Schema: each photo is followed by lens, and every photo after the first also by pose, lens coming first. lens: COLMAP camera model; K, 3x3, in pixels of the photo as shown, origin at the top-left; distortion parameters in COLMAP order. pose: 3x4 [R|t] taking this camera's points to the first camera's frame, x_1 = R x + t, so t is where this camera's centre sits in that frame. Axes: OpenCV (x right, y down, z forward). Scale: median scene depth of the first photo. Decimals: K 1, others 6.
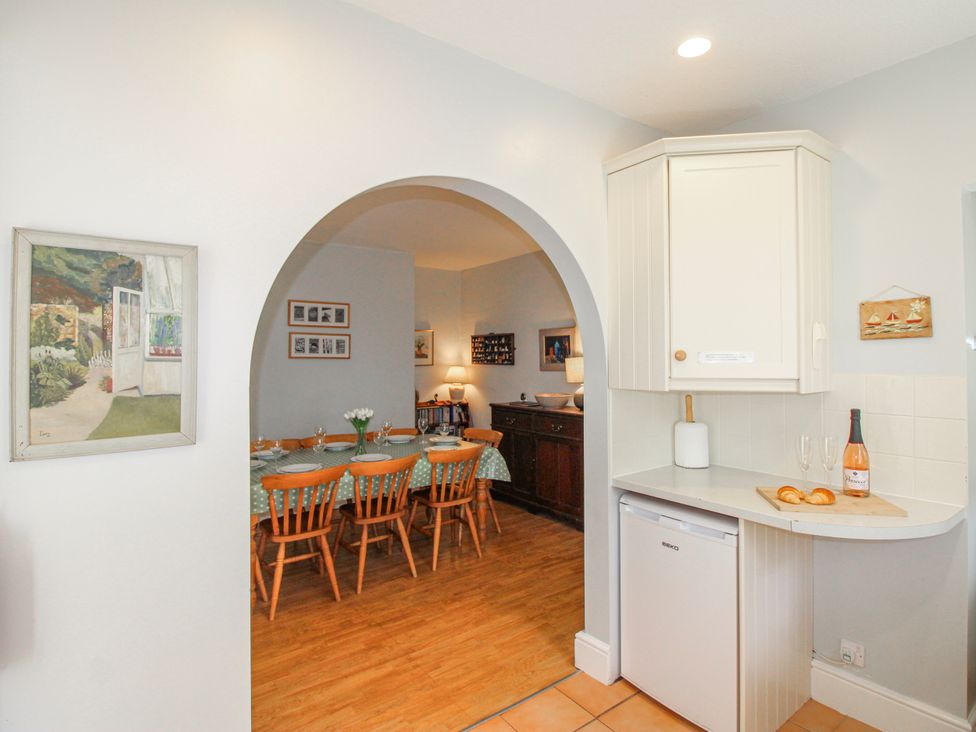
lens RADIAL K [[496.0, 0, 485.6], [0, 496.0, 361.6], [0, 0, 1]] dist [-0.004400, -0.001710]
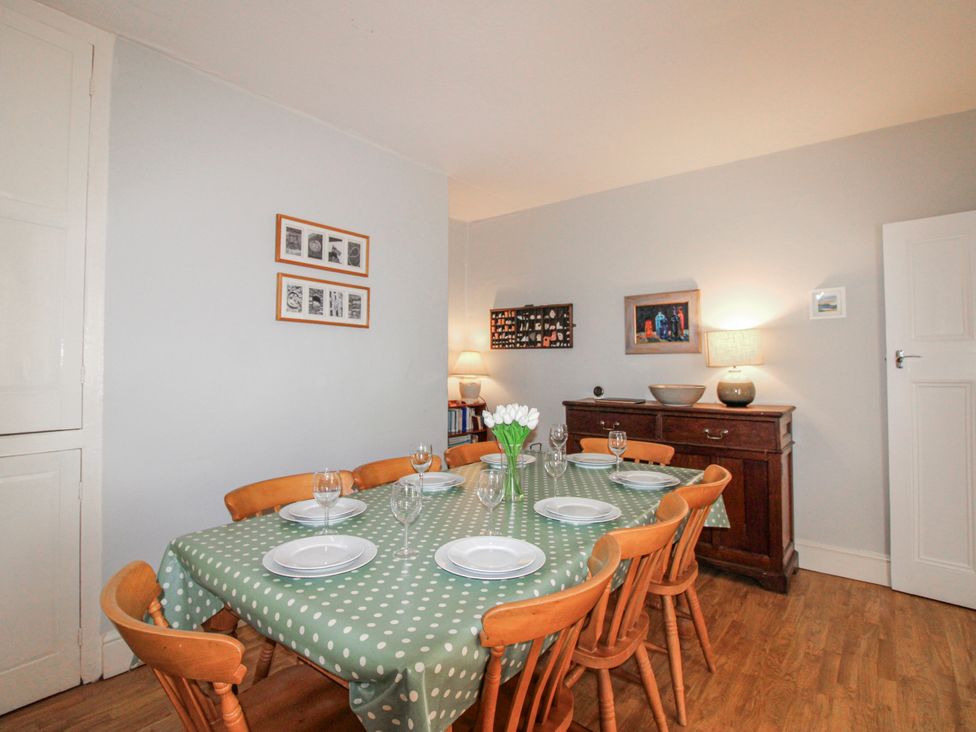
lens RADIAL K [[496.0, 0, 458.5], [0, 496.0, 358.7], [0, 0, 1]] dist [-0.004400, -0.001710]
pose [[0.969280, 0.010638, 0.245732, -0.305369], [-0.005504, 0.999752, -0.021570, 0.042580], [-0.245900, 0.019555, 0.969098, 0.381073]]
